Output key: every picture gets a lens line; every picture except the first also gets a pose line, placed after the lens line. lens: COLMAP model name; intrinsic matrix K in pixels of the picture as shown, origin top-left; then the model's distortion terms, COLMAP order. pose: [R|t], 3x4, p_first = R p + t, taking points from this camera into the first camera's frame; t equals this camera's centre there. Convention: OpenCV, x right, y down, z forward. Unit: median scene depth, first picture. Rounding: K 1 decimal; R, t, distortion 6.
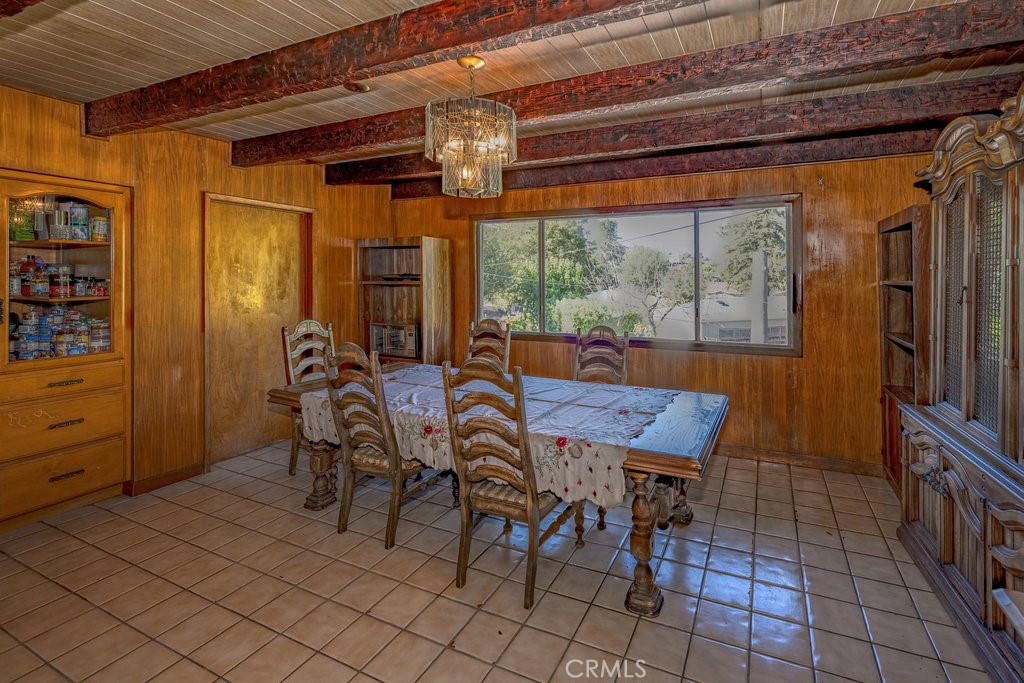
lens RADIAL K [[409.1, 0, 511.8], [0, 409.1, 279.4], [0, 0, 1]] dist [-0.000958, -0.000069]
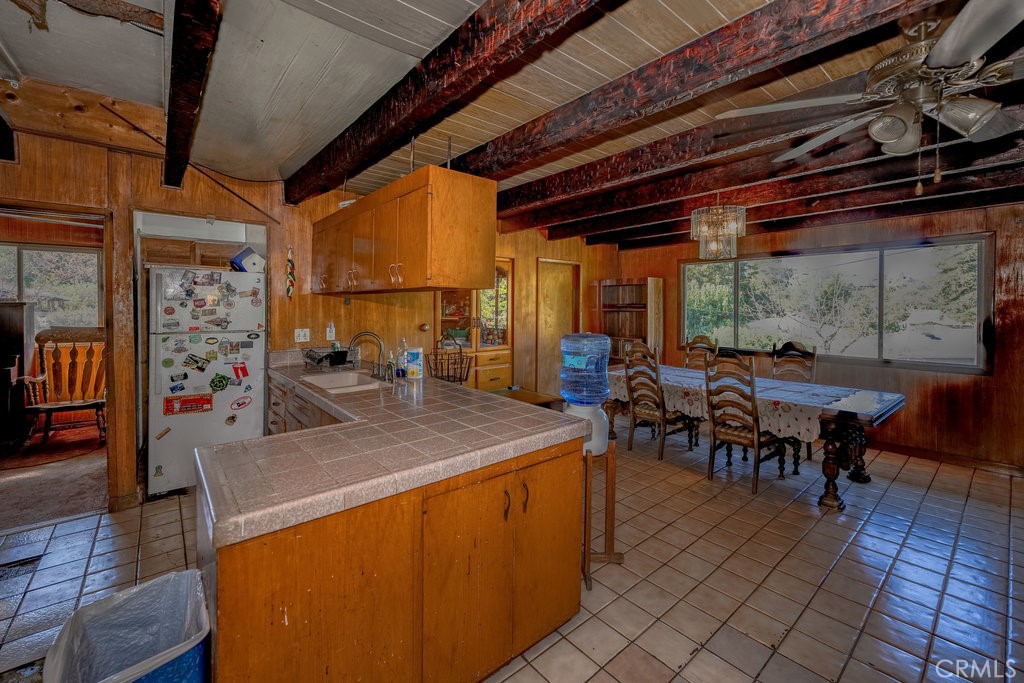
lens RADIAL K [[422.6, 0, 513.3], [0, 422.6, 317.3], [0, 0, 1]] dist [-0.000821, -0.000031]
pose [[0.952527, 0.007736, -0.304356, -0.240508], [0.000150, 0.999665, 0.025879, -0.004093], [0.304454, -0.024696, 0.952207, -0.618401]]
